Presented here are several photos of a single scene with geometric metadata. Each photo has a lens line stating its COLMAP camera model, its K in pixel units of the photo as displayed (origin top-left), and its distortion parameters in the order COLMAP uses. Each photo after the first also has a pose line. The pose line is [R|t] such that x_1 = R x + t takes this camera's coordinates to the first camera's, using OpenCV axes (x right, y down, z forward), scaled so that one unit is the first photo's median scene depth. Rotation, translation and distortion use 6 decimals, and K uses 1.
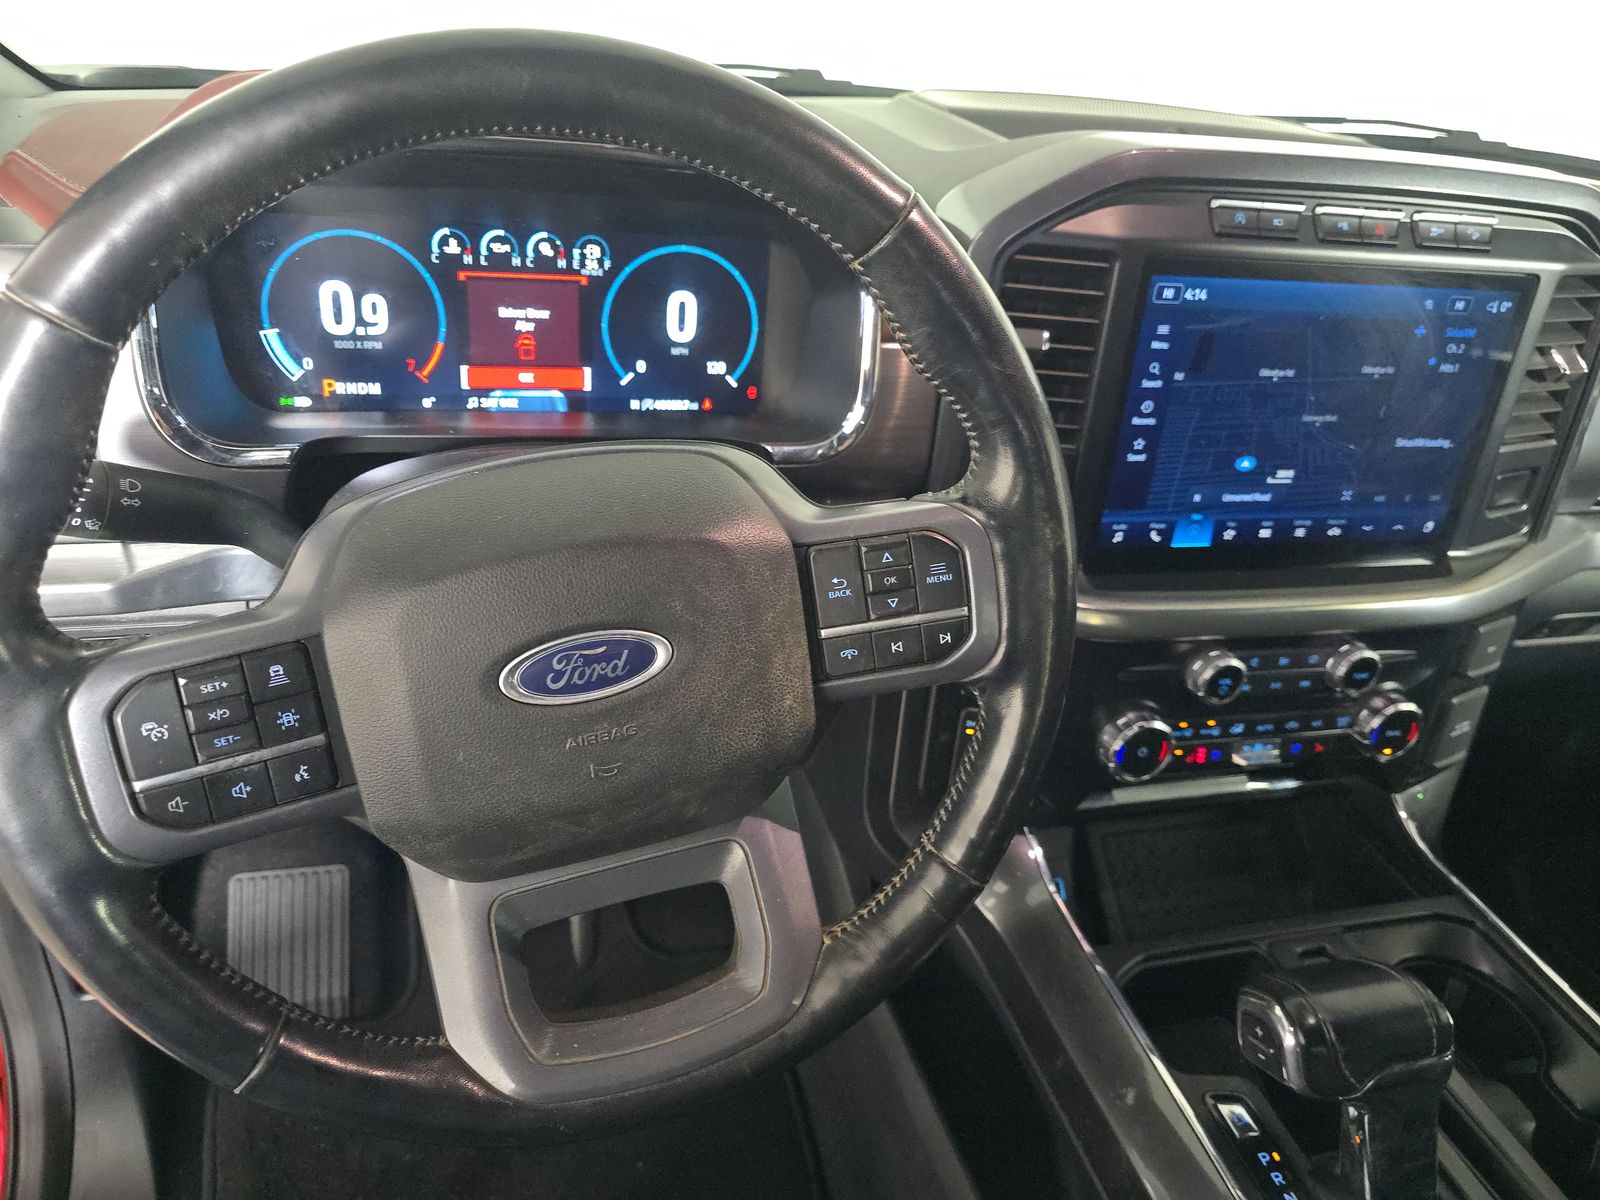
lens RADIAL K [[1081.7, 0, 789.3], [0, 1081.7, 600.3], [0, 0, 1]] dist [0.035343, -0.025132]
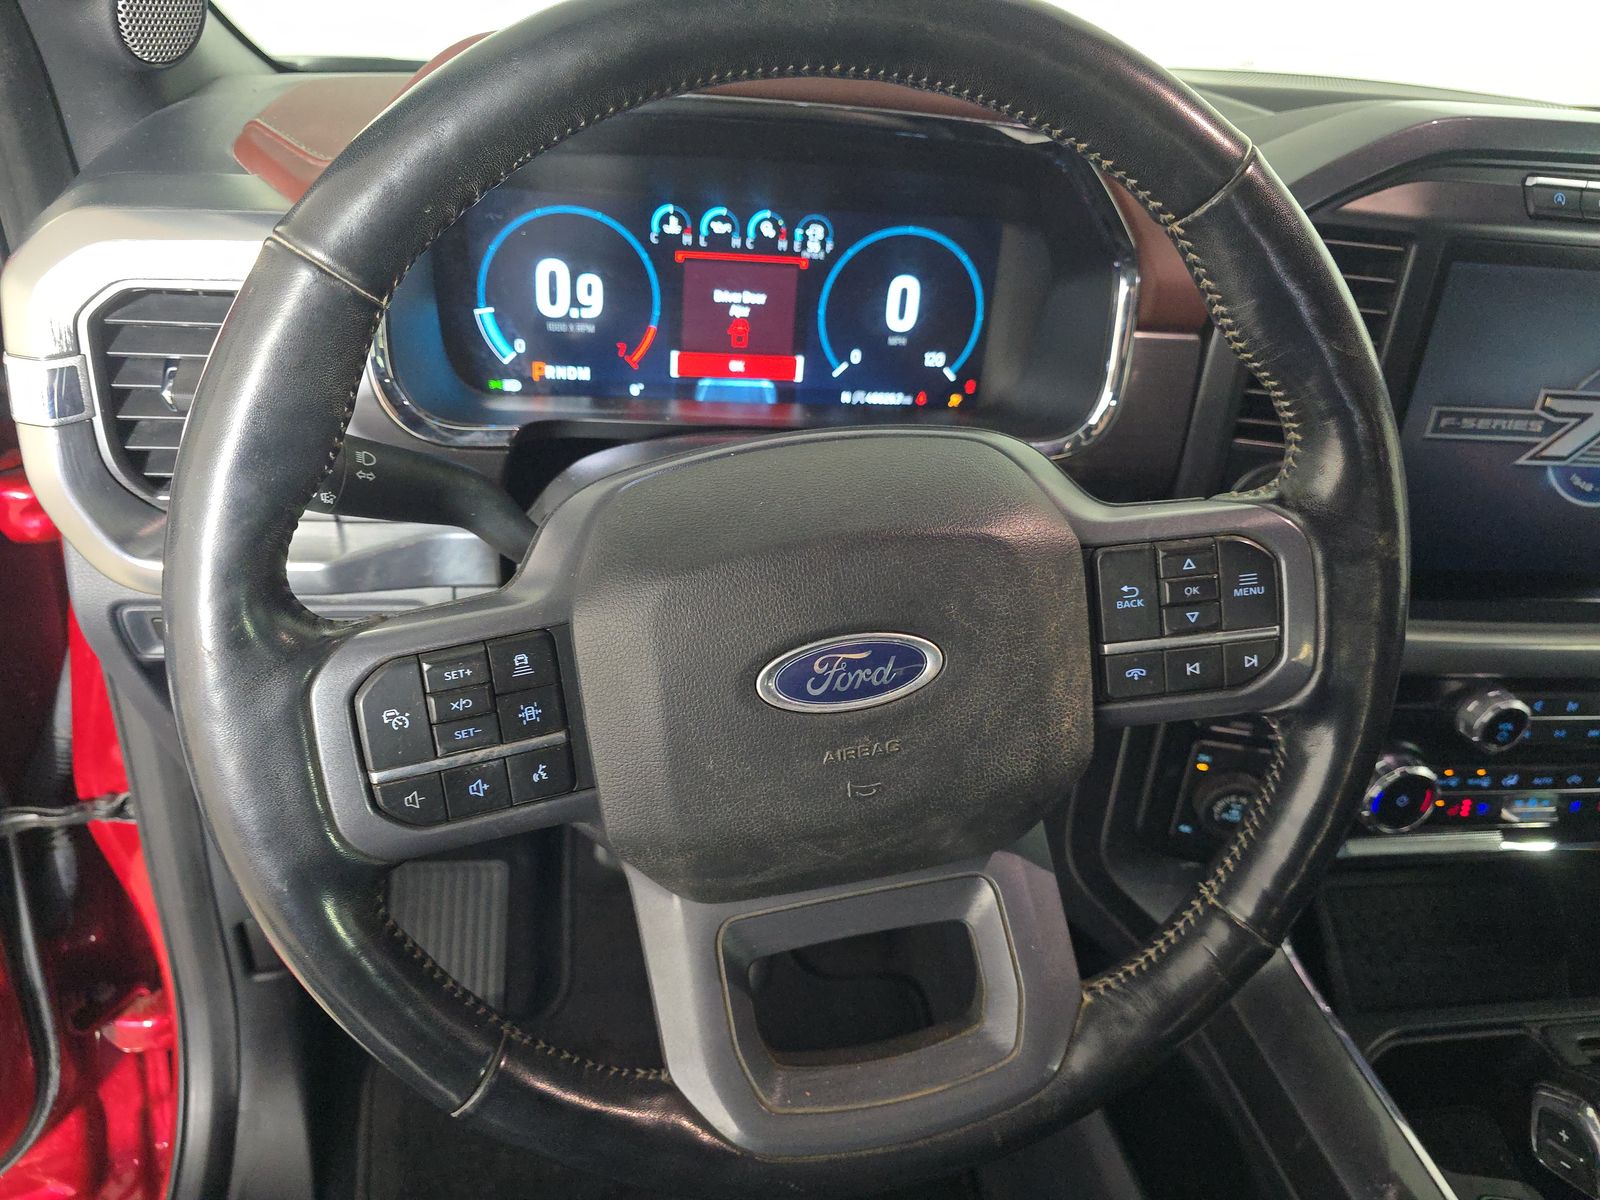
lens RADIAL K [[1081.7, 0, 796.8], [0, 1081.7, 600.4], [0, 0, 1]] dist [0.035343, -0.025132]
pose [[0.993970, 0.042712, -0.100996, -0.092317], [-0.043976, 0.998979, -0.010323, 0.008338], [0.100452, 0.014702, 0.994833, 0.069206]]
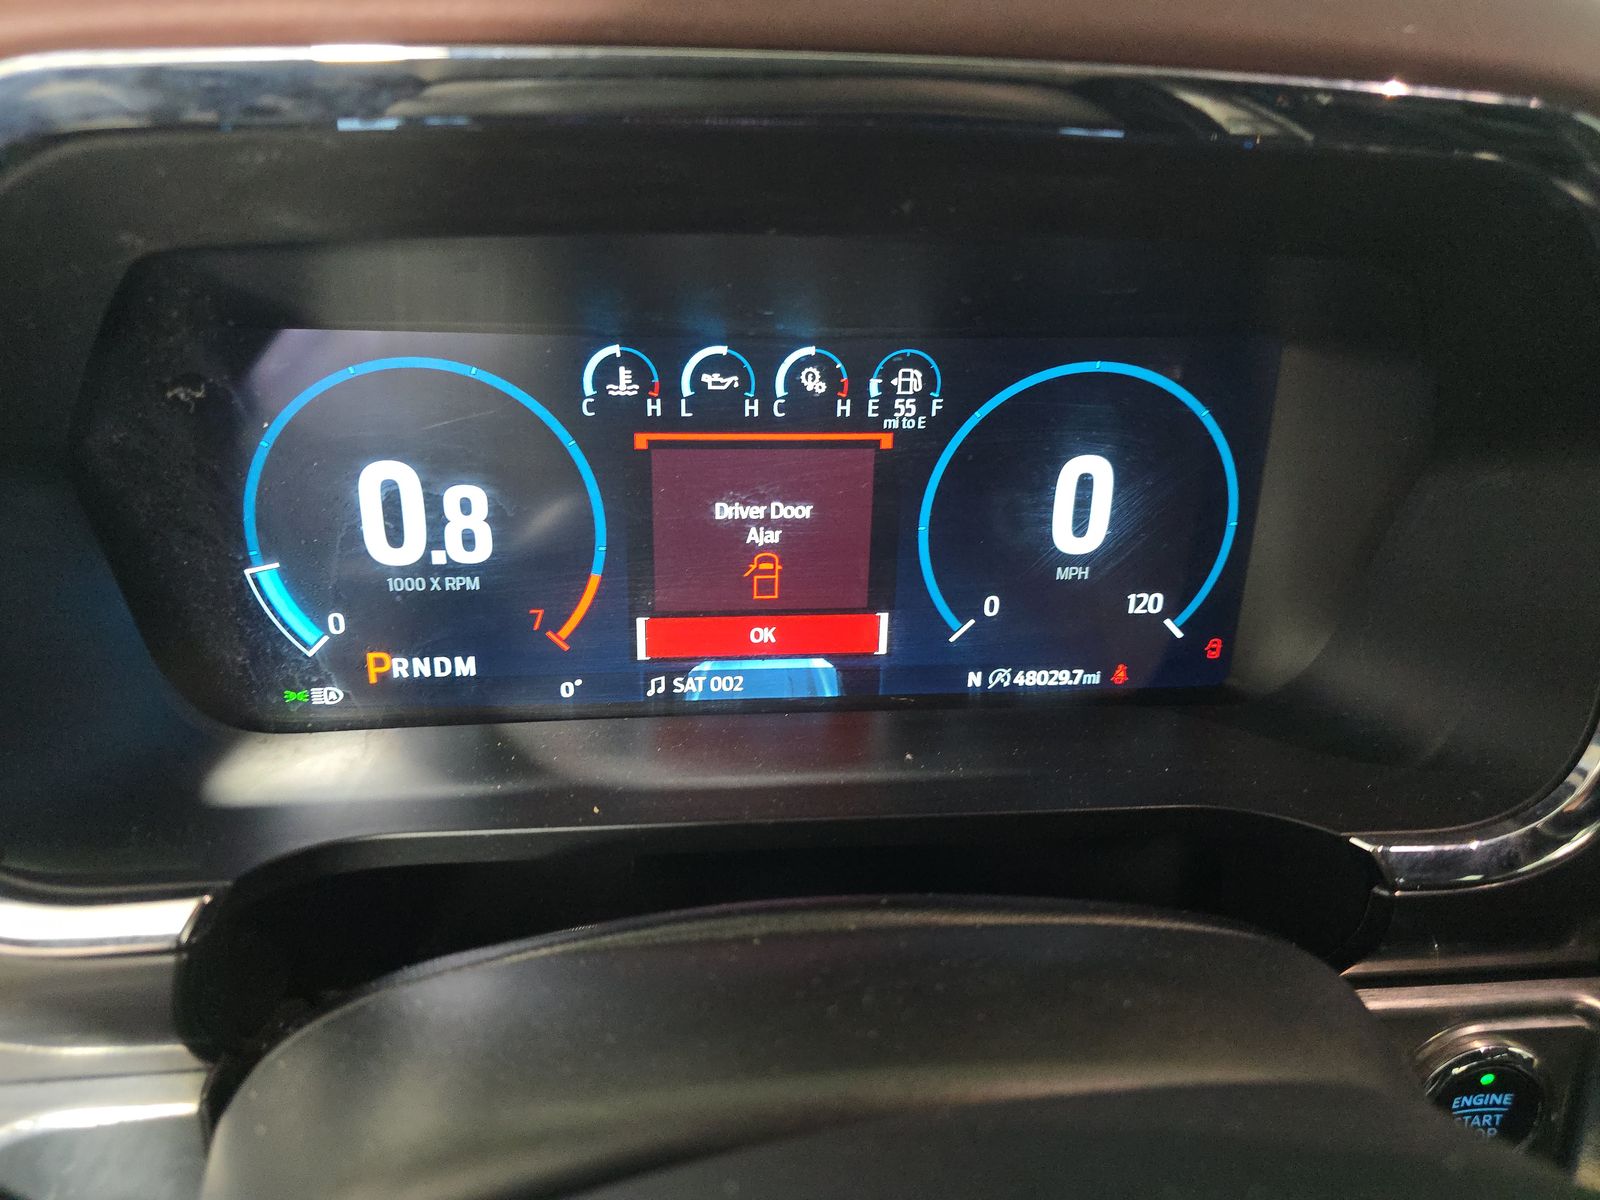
lens RADIAL K [[1081.7, 0, 799.0], [0, 1081.7, 603.1], [0, 0, 1]] dist [0.035343, -0.025132]
pose [[0.985696, 0.000397, -0.168532, -0.154744], [-0.017000, 0.995131, -0.097086, -0.185861], [0.167673, 0.098562, 0.980903, 0.561439]]
